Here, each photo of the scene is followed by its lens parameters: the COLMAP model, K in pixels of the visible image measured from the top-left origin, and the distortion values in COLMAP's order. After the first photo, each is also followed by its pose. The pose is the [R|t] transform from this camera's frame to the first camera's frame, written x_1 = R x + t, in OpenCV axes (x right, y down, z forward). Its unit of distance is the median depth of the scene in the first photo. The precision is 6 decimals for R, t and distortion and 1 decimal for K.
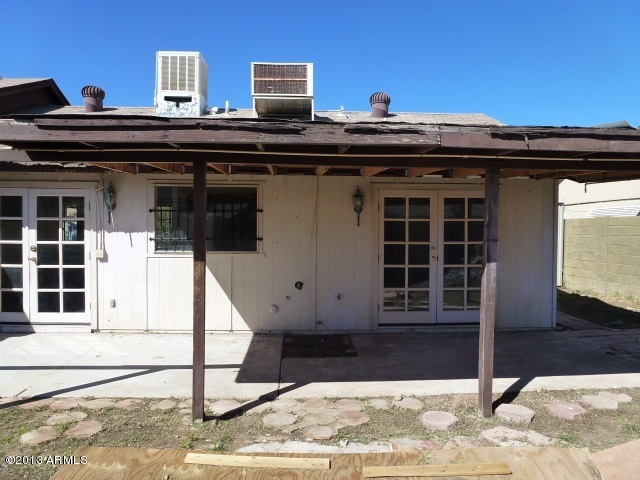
lens RADIAL K [[458.4, 0, 320.0], [0, 458.4, 240.0], [0, 0, 1]] dist [-0.059034, 0.018918]
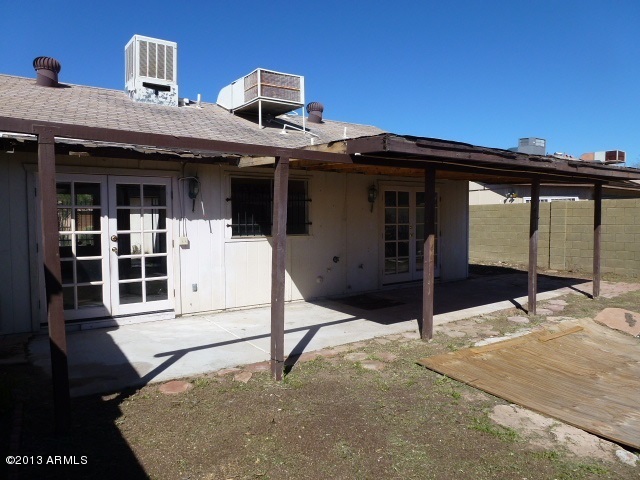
lens RADIAL K [[458.4, 0, 320.0], [0, 458.4, 240.0], [0, 0, 1]] dist [-0.059034, 0.018918]
pose [[0.847472, -0.040665, 0.529280, -0.770314], [0.026885, 0.999070, 0.033713, 0.001601], [-0.530159, -0.014341, 0.847777, -0.050654]]
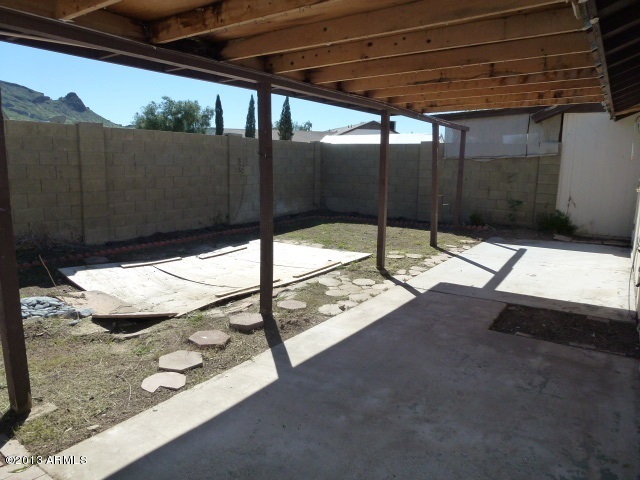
lens RADIAL K [[458.4, 0, 320.0], [0, 458.4, 240.0], [0, 0, 1]] dist [-0.059034, 0.018918]
pose [[-0.600715, 0.116264, -0.790964, 0.677174], [-0.043883, 0.983082, 0.177831, 0.002888], [0.798258, 0.141536, -0.585450, 1.021229]]
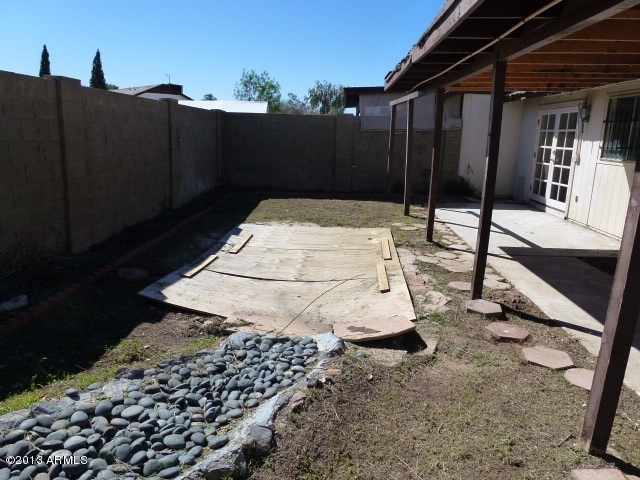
lens RADIAL K [[458.4, 0, 320.0], [0, 458.4, 240.0], [0, 0, 1]] dist [-0.059034, 0.018918]
pose [[-0.102649, 0.214831, -0.971242, 0.851786], [-0.056777, 0.973542, 0.221340, 0.015399], [0.993096, 0.077865, -0.087736, 0.415729]]
